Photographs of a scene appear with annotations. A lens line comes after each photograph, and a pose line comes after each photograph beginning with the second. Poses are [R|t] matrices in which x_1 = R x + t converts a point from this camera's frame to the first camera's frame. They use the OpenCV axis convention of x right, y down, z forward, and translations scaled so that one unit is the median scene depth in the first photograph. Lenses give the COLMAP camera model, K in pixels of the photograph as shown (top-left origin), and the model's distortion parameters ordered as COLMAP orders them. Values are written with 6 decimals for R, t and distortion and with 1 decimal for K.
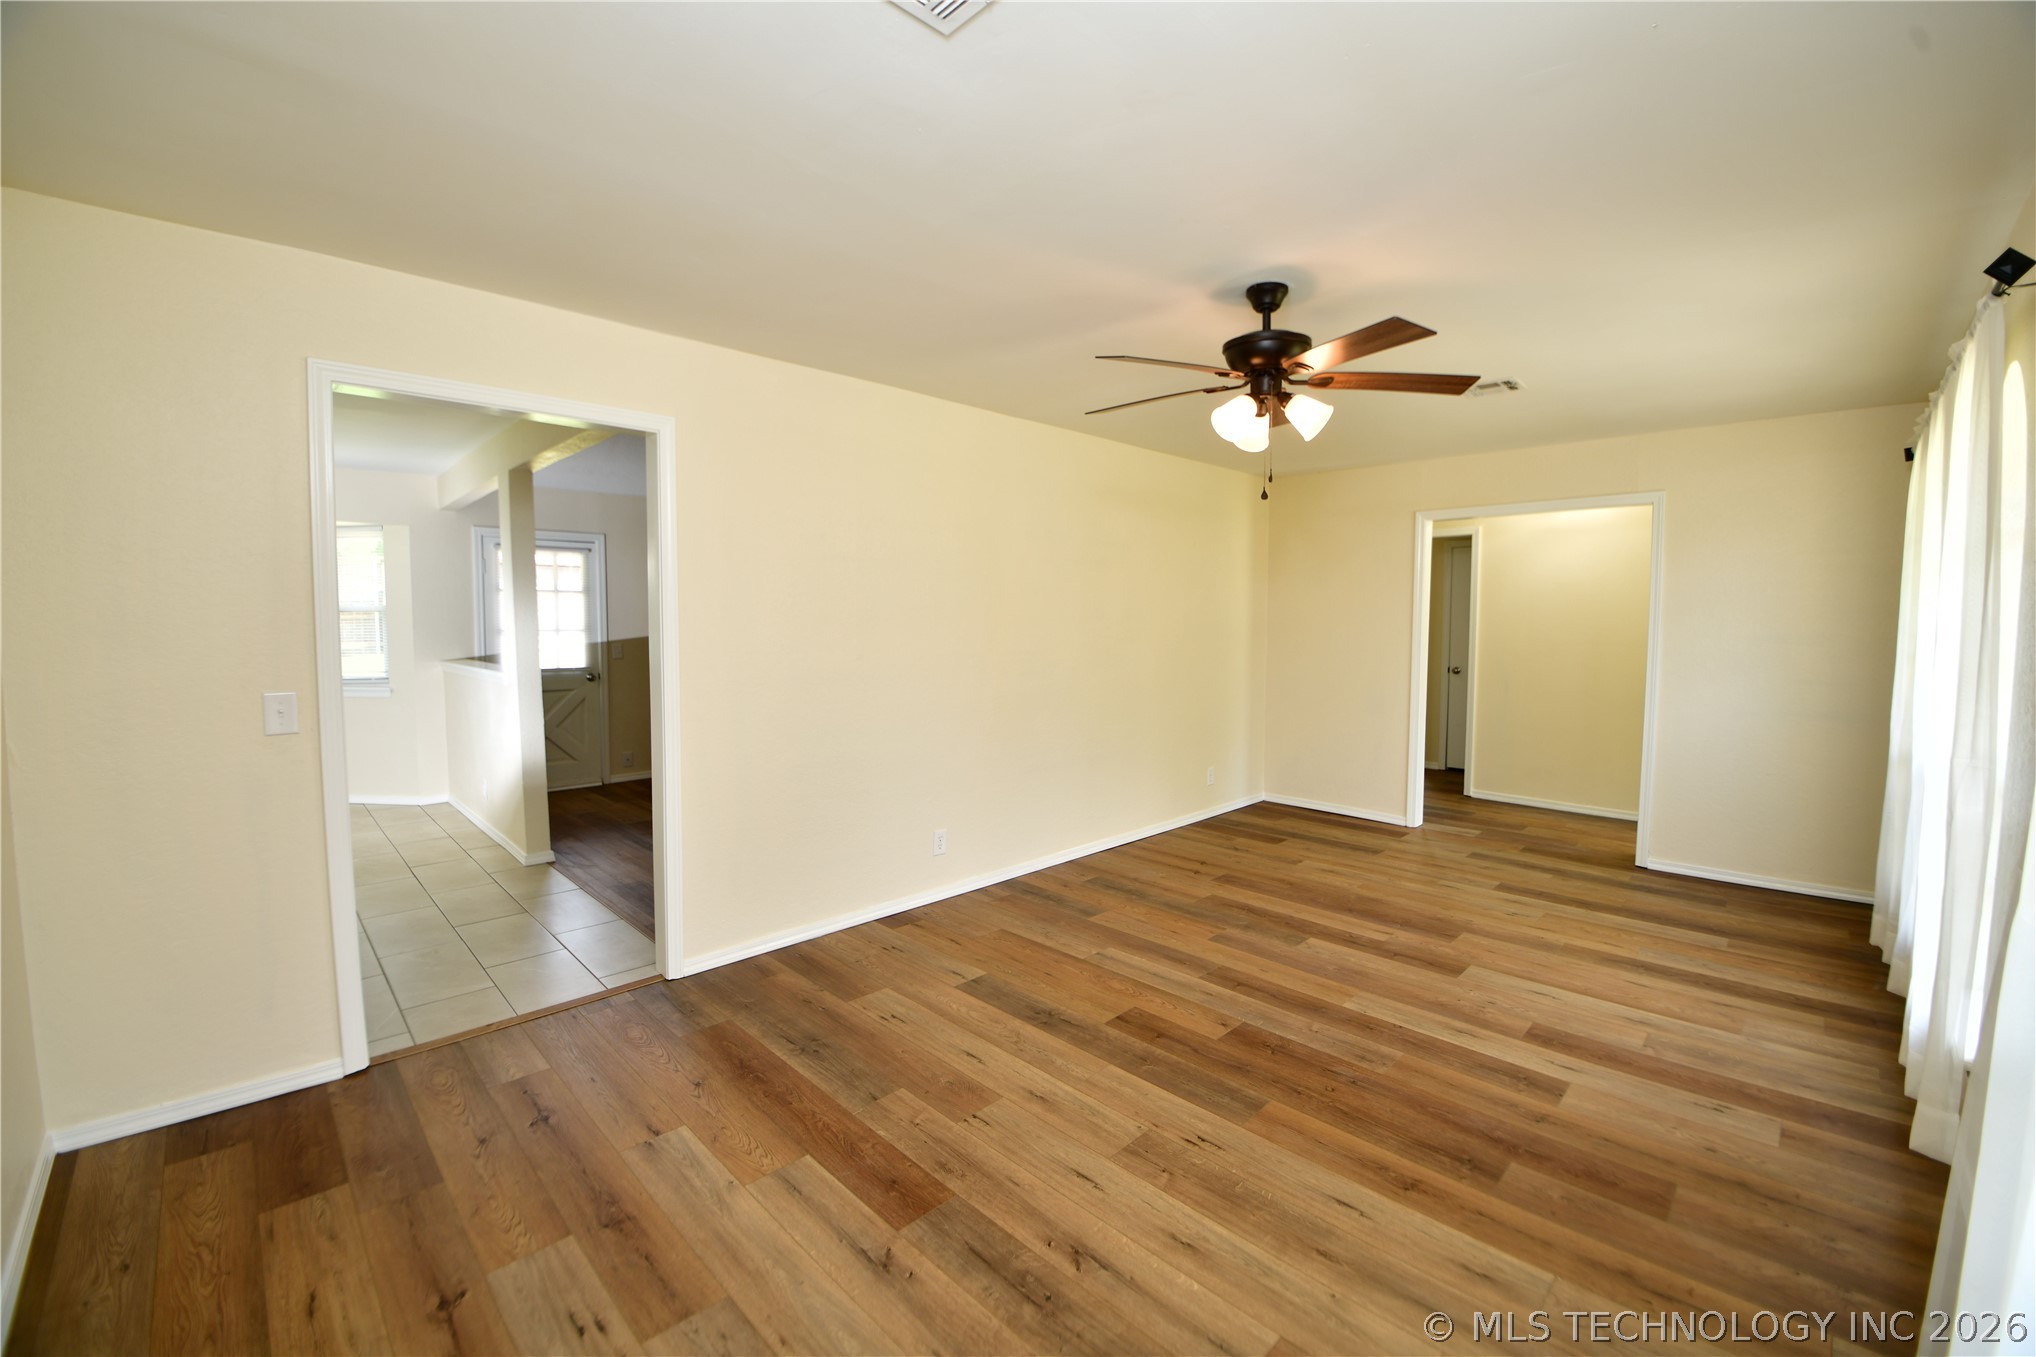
lens RADIAL K [[821.3, 0, 1011.6], [0, 821.3, 676.2], [0, 0, 1]] dist [-0.029962, -0.004132]
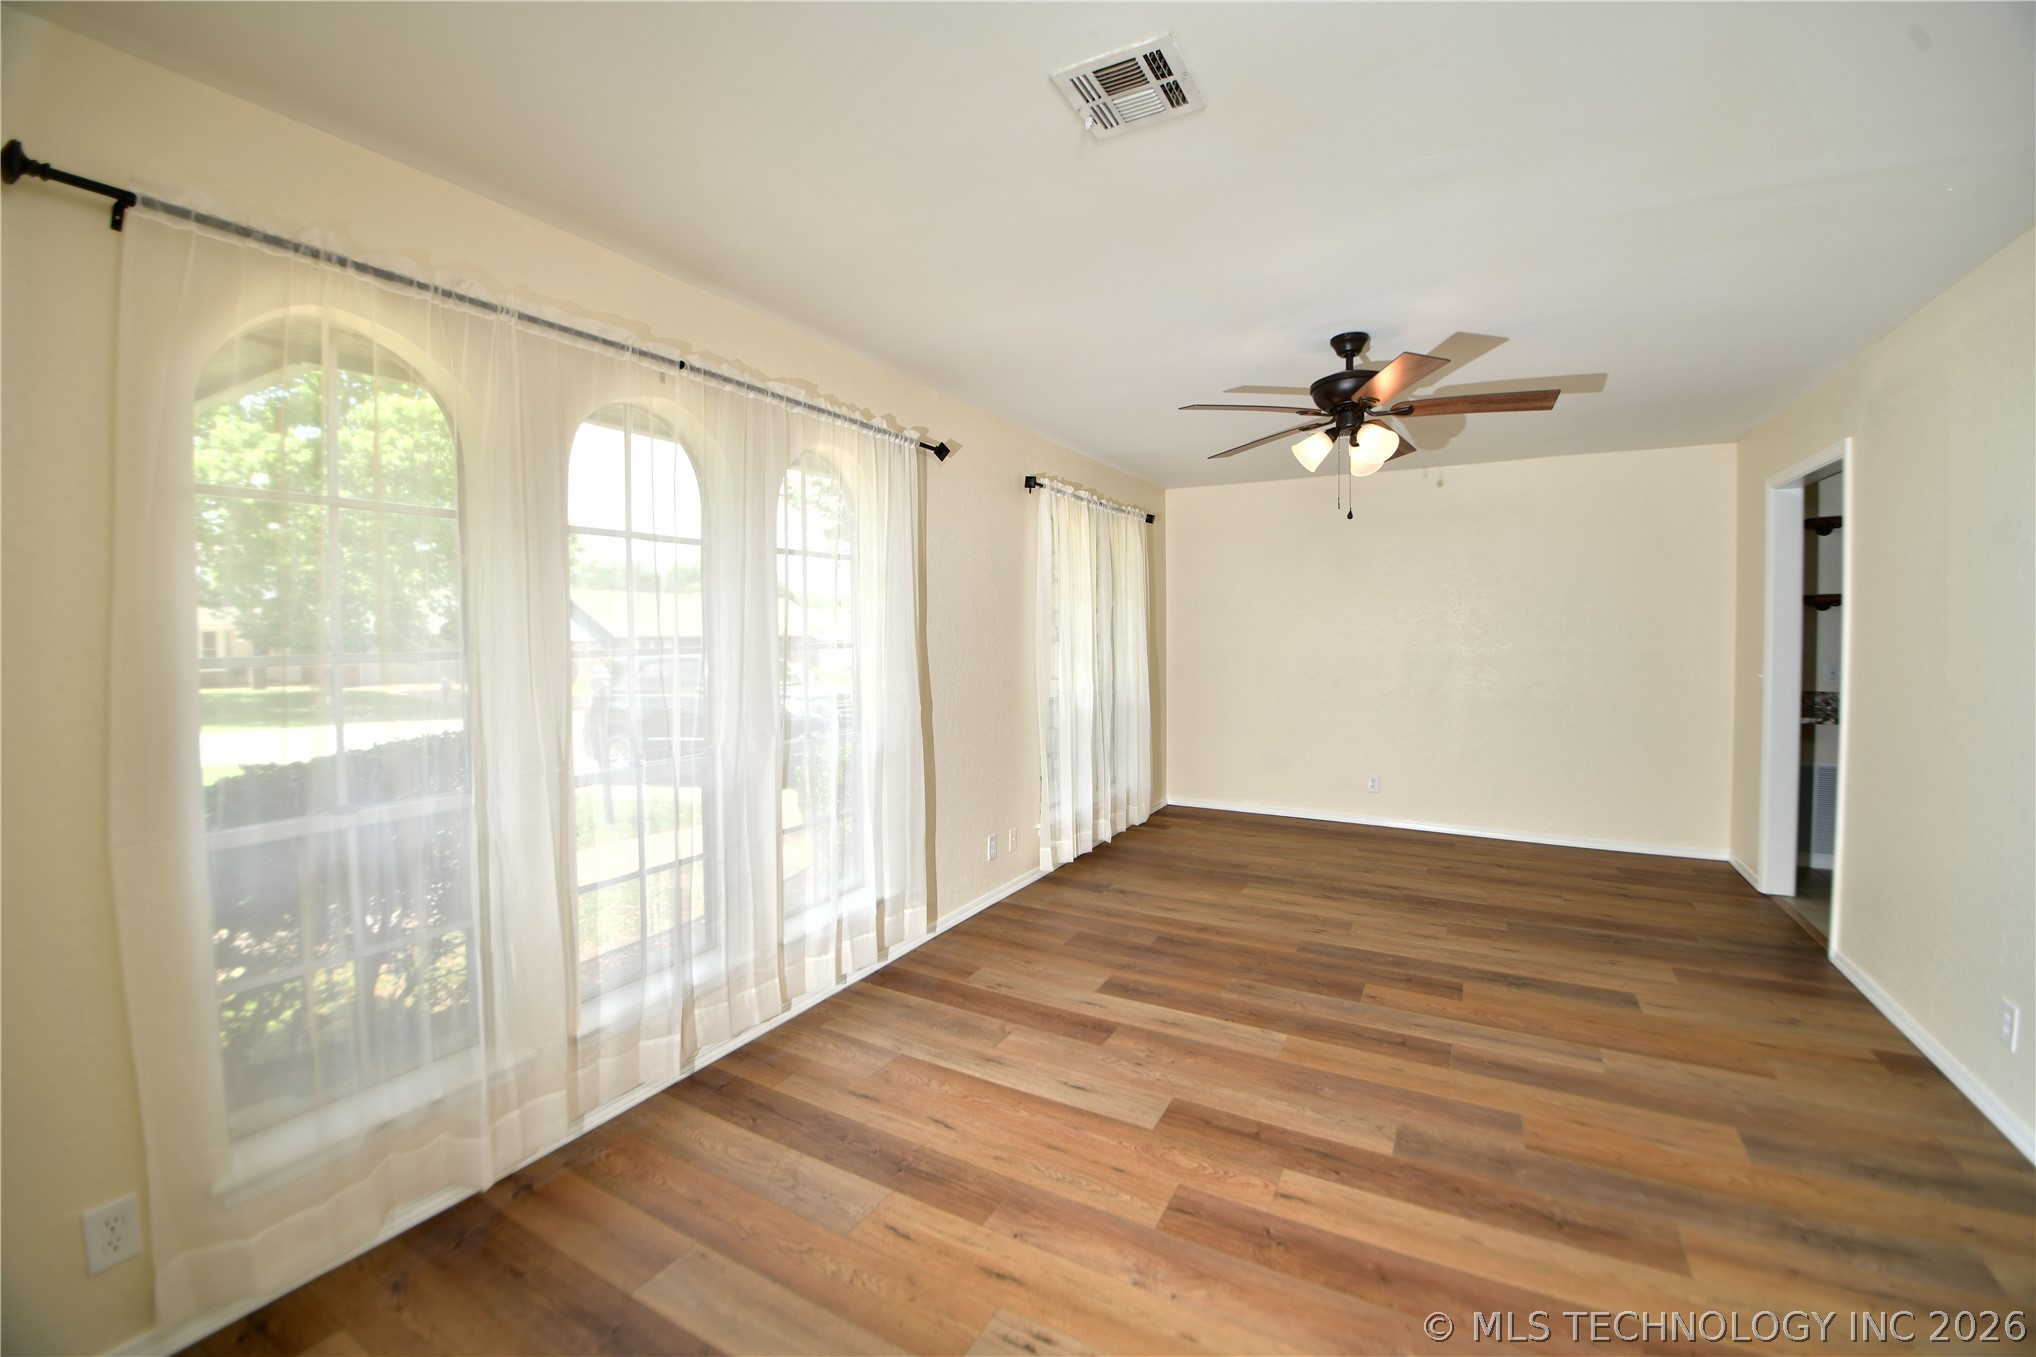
lens RADIAL K [[821.3, 0, 1022.2], [0, 821.3, 660.2], [0, 0, 1]] dist [-0.029962, -0.004132]
pose [[-0.957400, 0.013294, -0.288458, 0.993243], [-0.018043, 0.994234, 0.105705, -0.120848], [0.288200, 0.106407, -0.951640, 1.810671]]
